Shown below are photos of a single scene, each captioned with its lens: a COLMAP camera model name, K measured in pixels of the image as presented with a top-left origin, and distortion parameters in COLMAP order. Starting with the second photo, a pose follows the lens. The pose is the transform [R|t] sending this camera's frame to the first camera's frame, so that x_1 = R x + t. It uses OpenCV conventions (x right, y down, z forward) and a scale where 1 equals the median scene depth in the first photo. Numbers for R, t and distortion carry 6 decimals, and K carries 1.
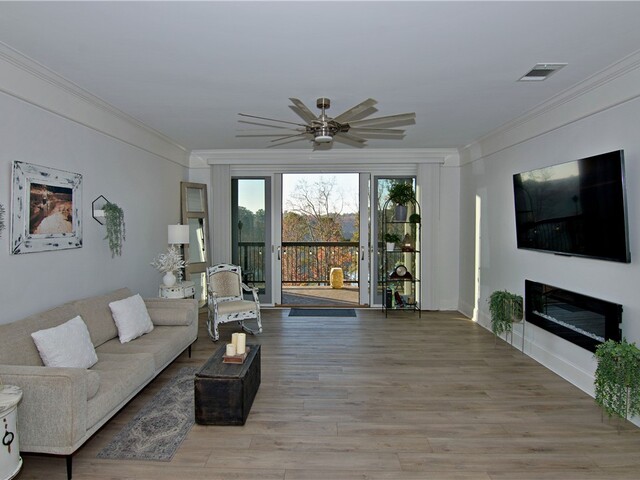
lens RADIAL K [[362.6, 0, 320.0], [0, 362.6, 240.0], [0, 0, 1]] dist [-0.000907, 0.000853]
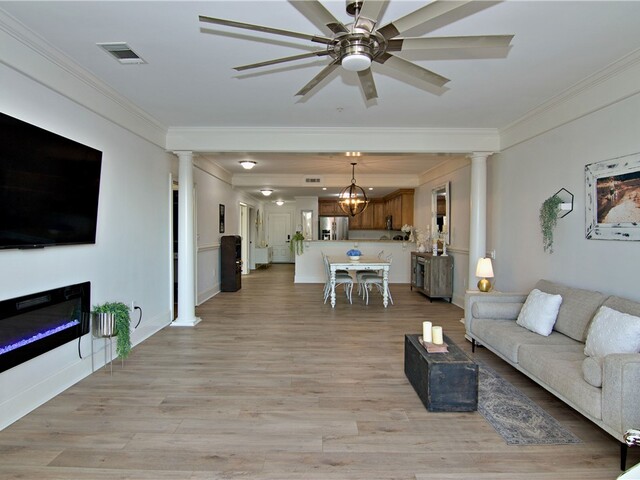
lens RADIAL K [[362.6, 0, 320.0], [0, 362.6, 240.0], [0, 0, 1]] dist [-0.000907, 0.000853]
pose [[-0.999902, -0.005810, -0.012713, 0.093054], [-0.006739, 0.997214, 0.074294, -0.039063], [0.012246, 0.074373, -0.997155, 1.967789]]
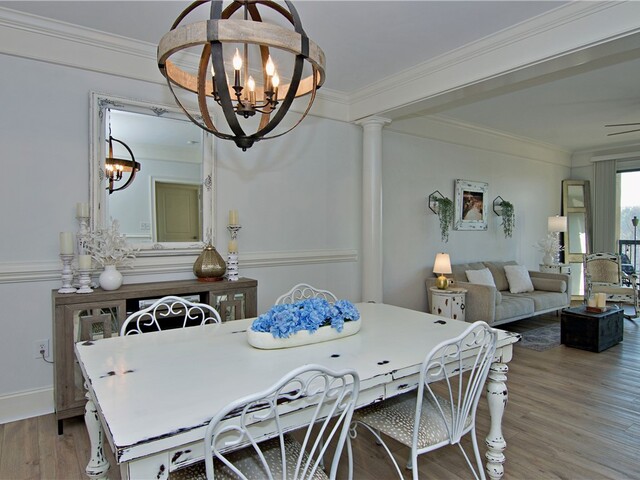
lens RADIAL K [[359.4, 0, 320.0], [0, 359.4, 240.0], [0, 0, 1]] dist [0.001091, -0.040375]
pose [[0.558143, 0.008379, -0.829703, 0.249665], [-0.026741, 0.999611, -0.007894, 0.106089], [0.829314, 0.026593, 0.558150, -0.512696]]
